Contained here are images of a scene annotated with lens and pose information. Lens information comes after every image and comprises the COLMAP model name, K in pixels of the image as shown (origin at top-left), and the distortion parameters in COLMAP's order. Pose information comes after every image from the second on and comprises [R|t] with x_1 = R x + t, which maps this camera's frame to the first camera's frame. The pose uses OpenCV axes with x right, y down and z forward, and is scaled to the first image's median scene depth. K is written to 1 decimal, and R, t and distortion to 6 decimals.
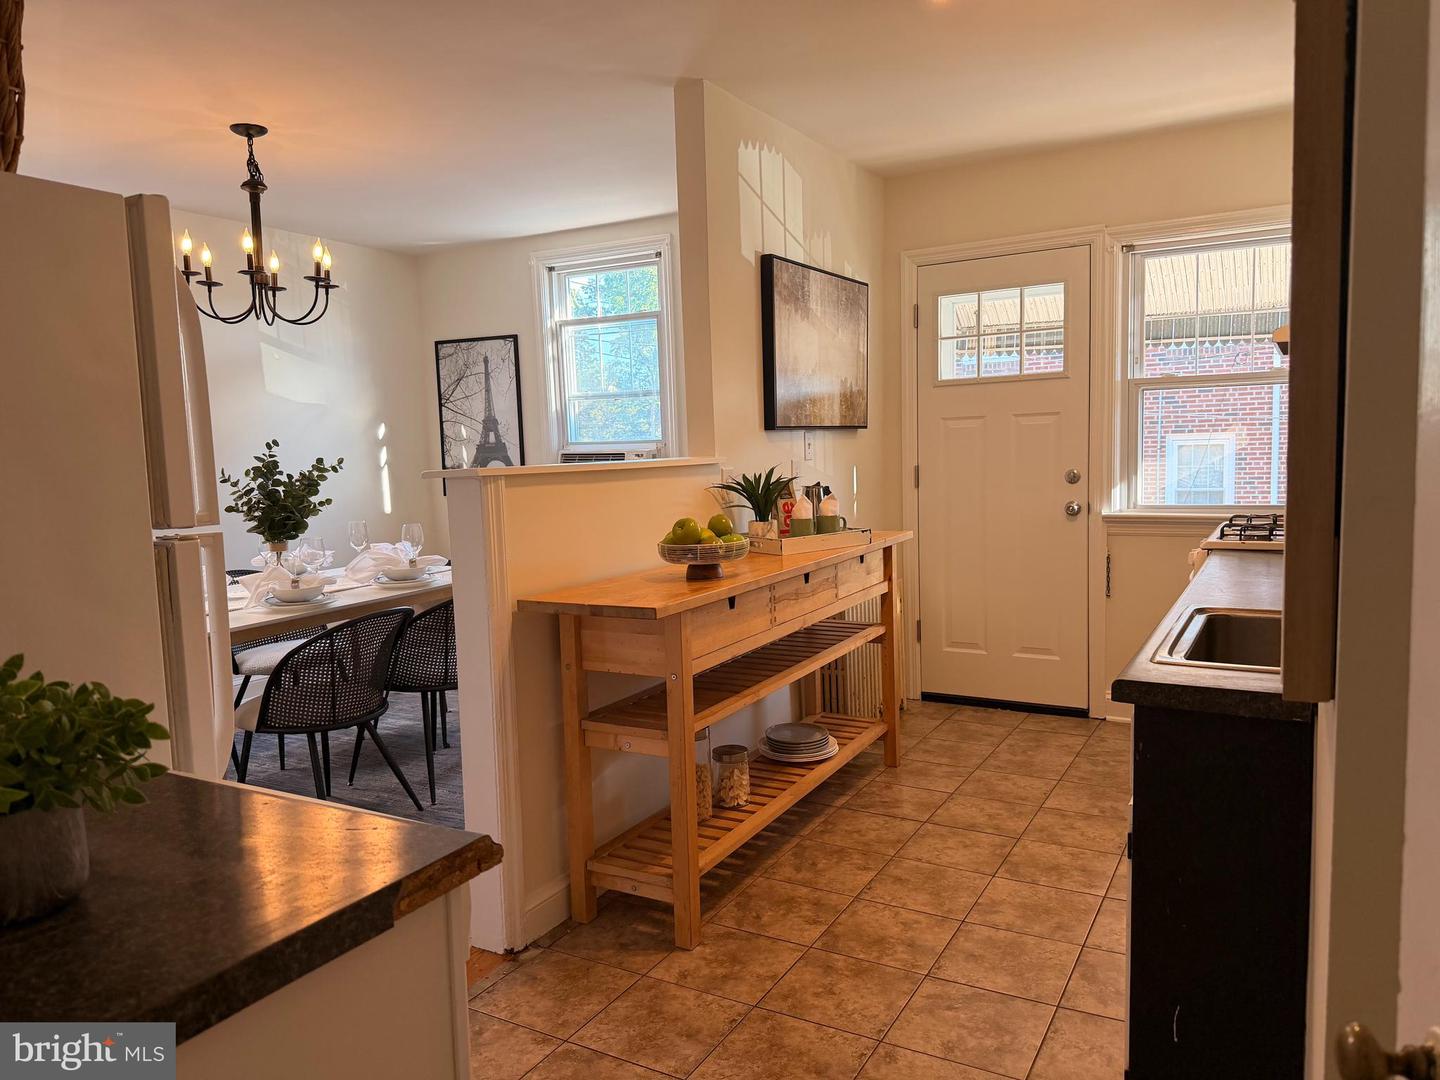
lens RADIAL K [[1030.3, 0, 716.4], [0, 1030.3, 546.2], [0, 0, 1]] dist [0.004678, -0.015595]
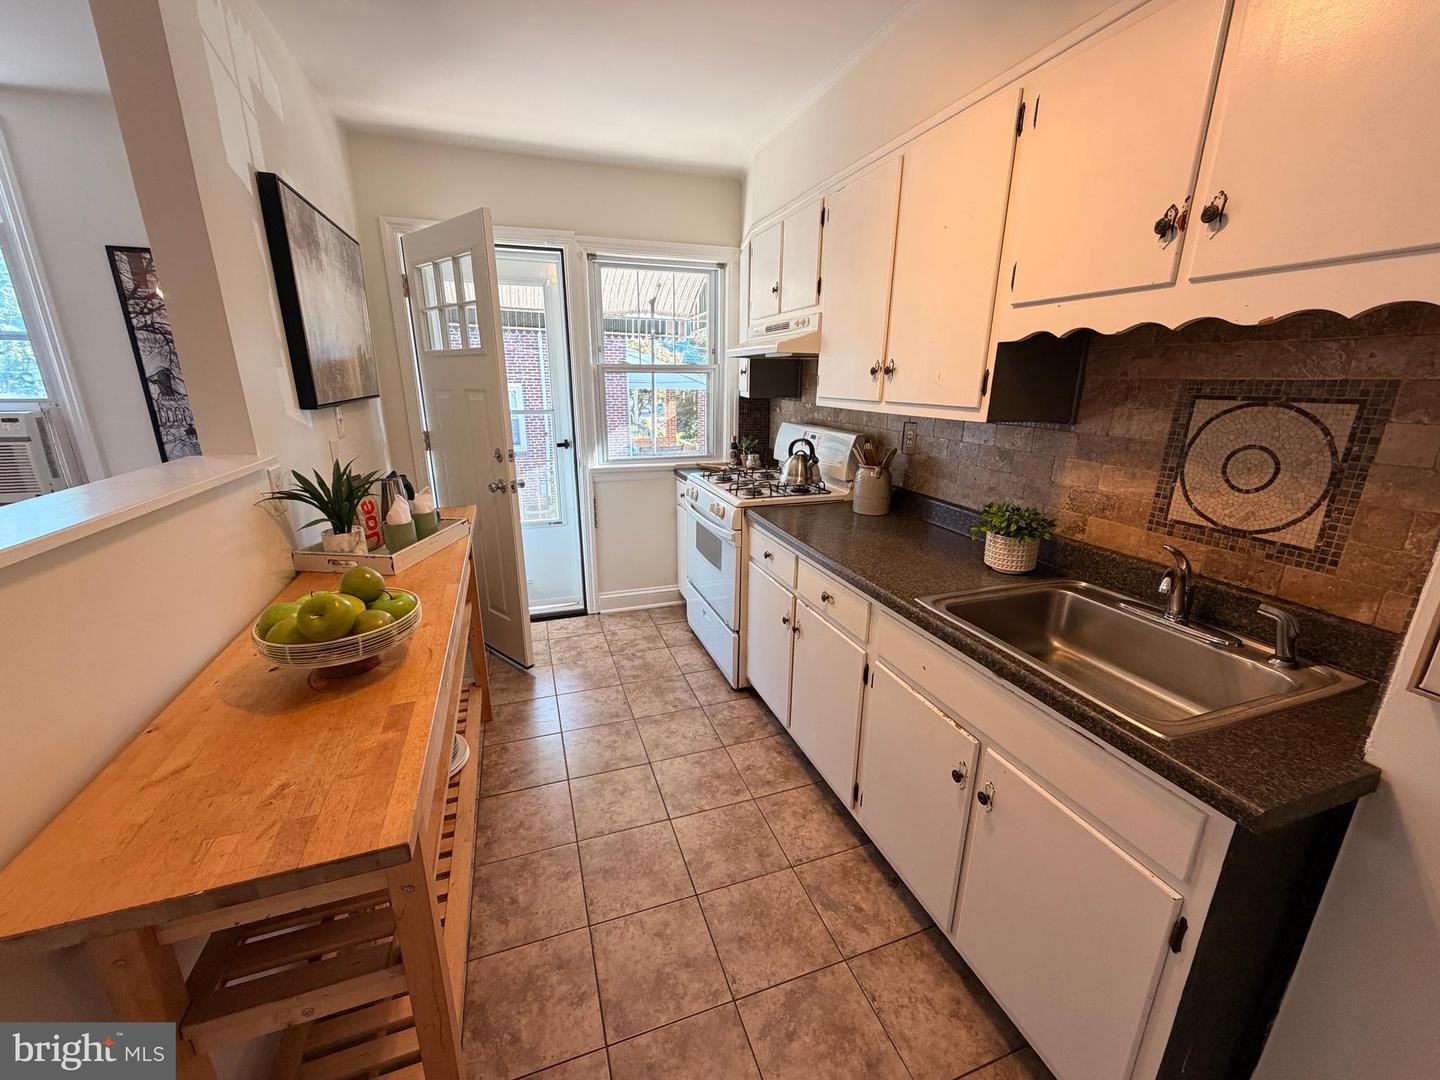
lens RADIAL K [[573.6, 0, 720.3], [0, 573.6, 542.1], [0, 0, 1]] dist [0.001007, -0.000494]
pose [[0.652534, -0.176169, 0.736997, -0.074947], [0.048193, 0.980279, 0.191652, -0.069404], [-0.756226, -0.089542, 0.648155, 0.379512]]
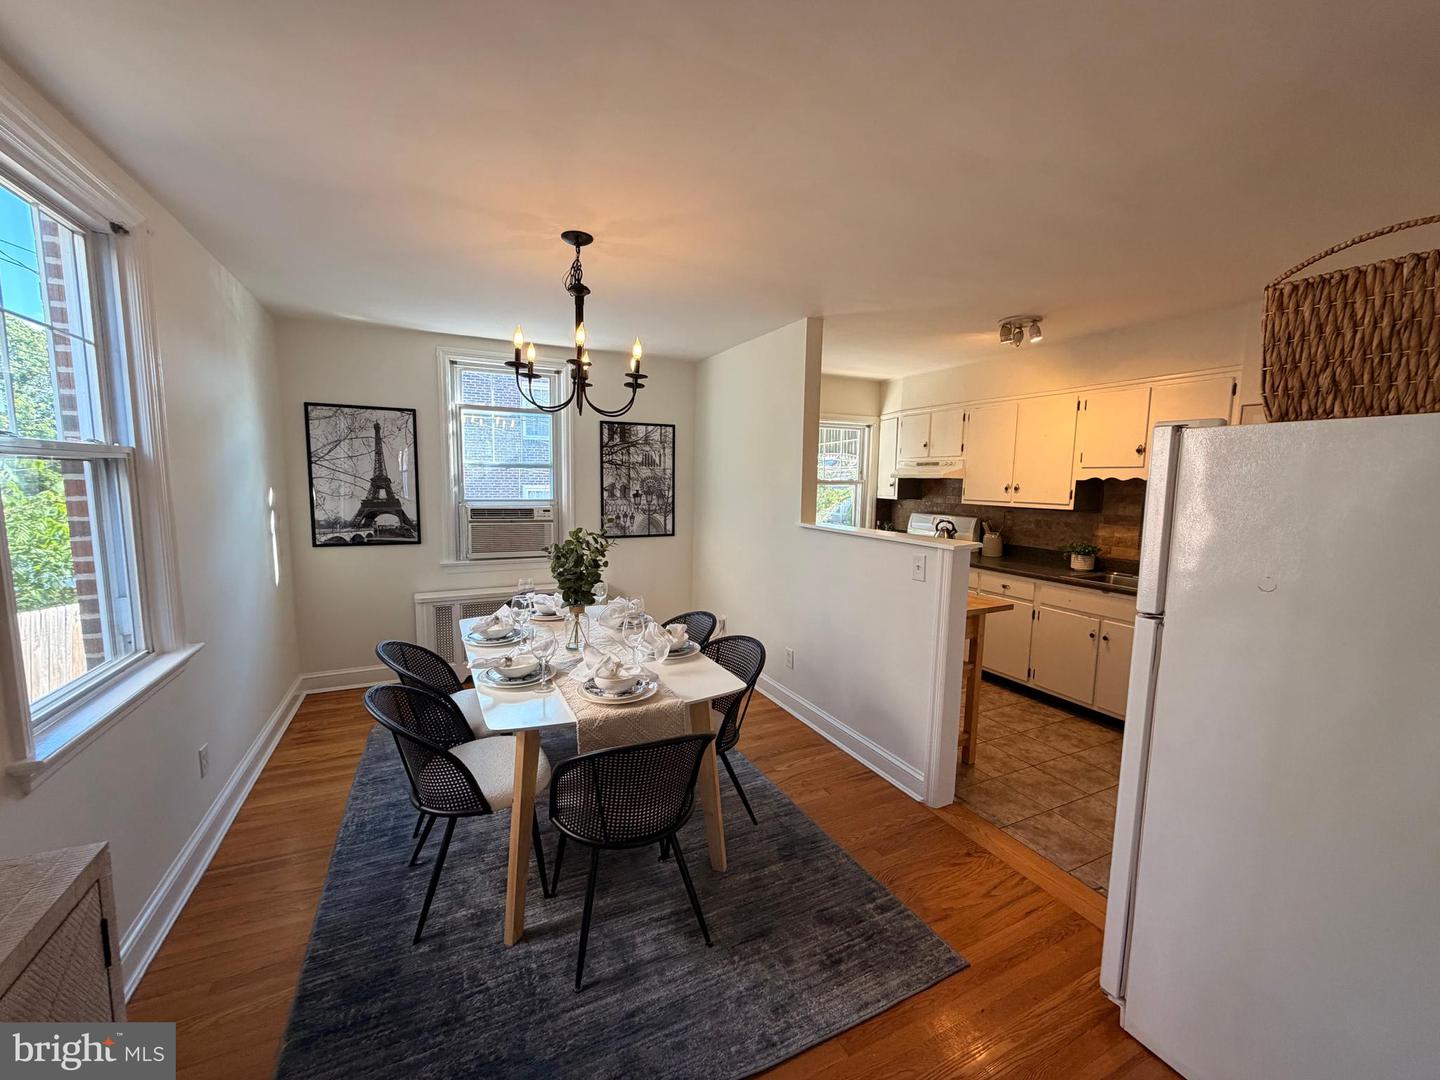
lens RADIAL K [[573.6, 0, 721.5], [0, 573.6, 540.7], [0, 0, 1]] dist [0.001007, -0.000494]
pose [[0.557117, -0.051787, 0.828817, -0.738896], [0.051090, 0.998301, 0.028035, -0.071005], [-0.828861, 0.026725, 0.558816, 0.444330]]
